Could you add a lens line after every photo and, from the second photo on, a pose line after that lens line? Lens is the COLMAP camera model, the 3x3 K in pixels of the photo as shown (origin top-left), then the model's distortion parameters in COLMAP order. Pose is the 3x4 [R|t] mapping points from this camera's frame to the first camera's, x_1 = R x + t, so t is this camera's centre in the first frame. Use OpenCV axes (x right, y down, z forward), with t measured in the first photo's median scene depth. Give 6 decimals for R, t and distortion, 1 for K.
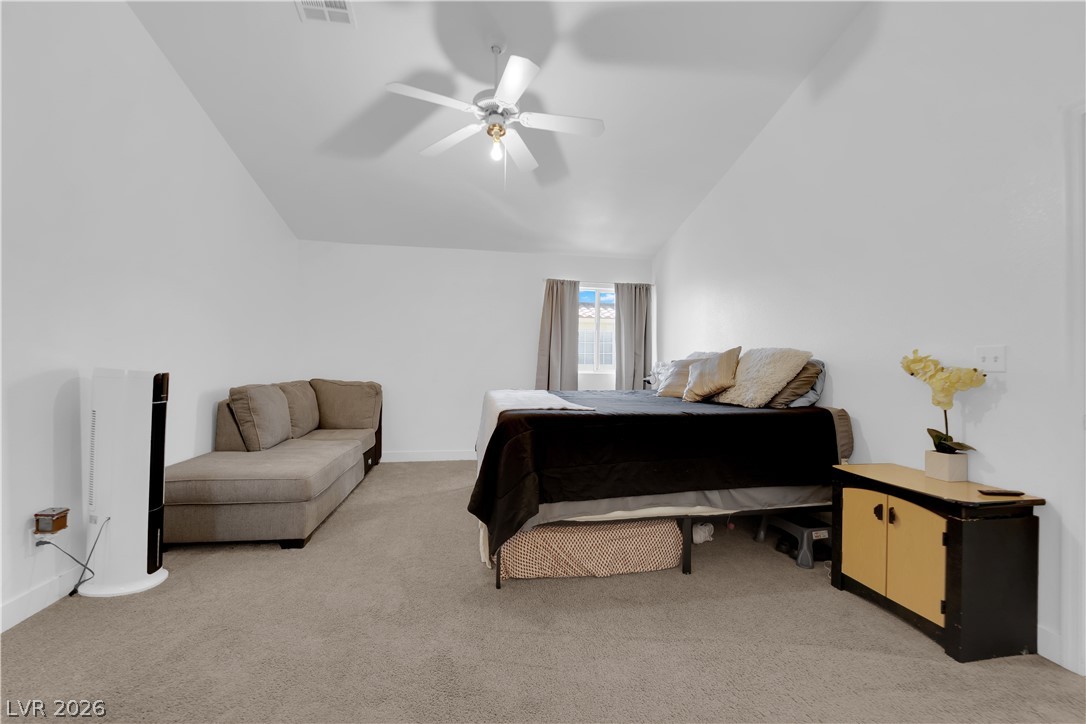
lens RADIAL K [[434.7, 0, 542.3], [0, 434.7, 359.3], [0, 0, 1]] dist [-0.011027, -0.003175]
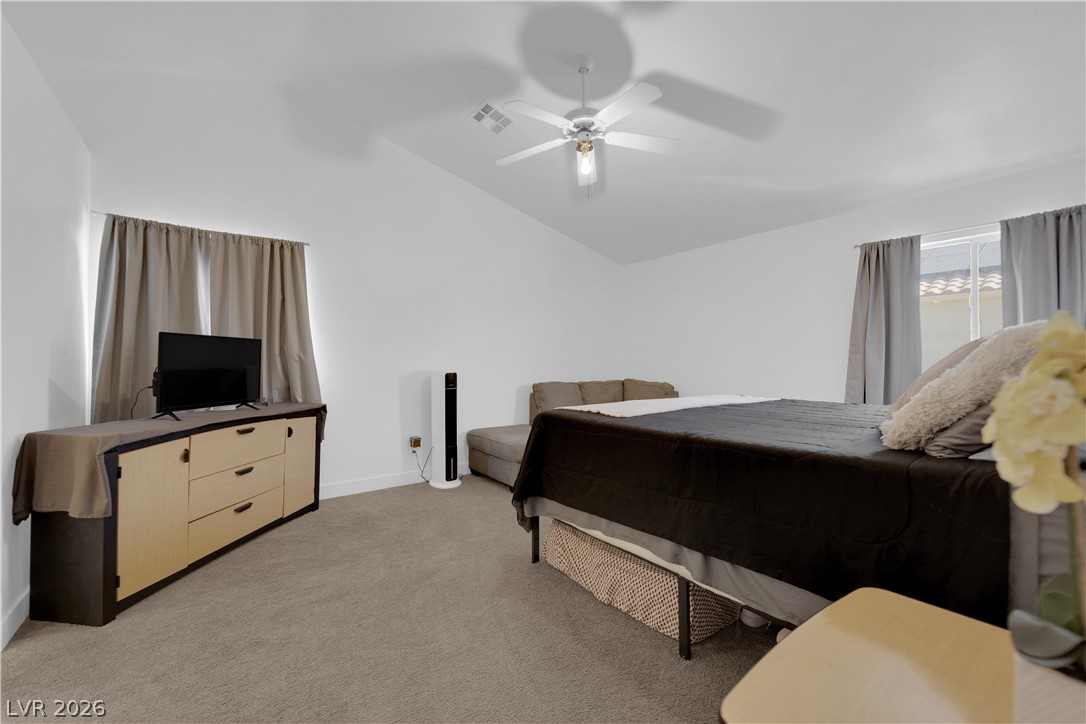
lens RADIAL K [[434.7, 0, 537.6], [0, 434.7, 362.0], [0, 0, 1]] dist [-0.011027, -0.003175]
pose [[0.452809, -0.016227, -0.891460, 0.787307], [0.015182, 0.999830, -0.010487, 0.009243], [0.891478, -0.008786, 0.452978, 0.419855]]
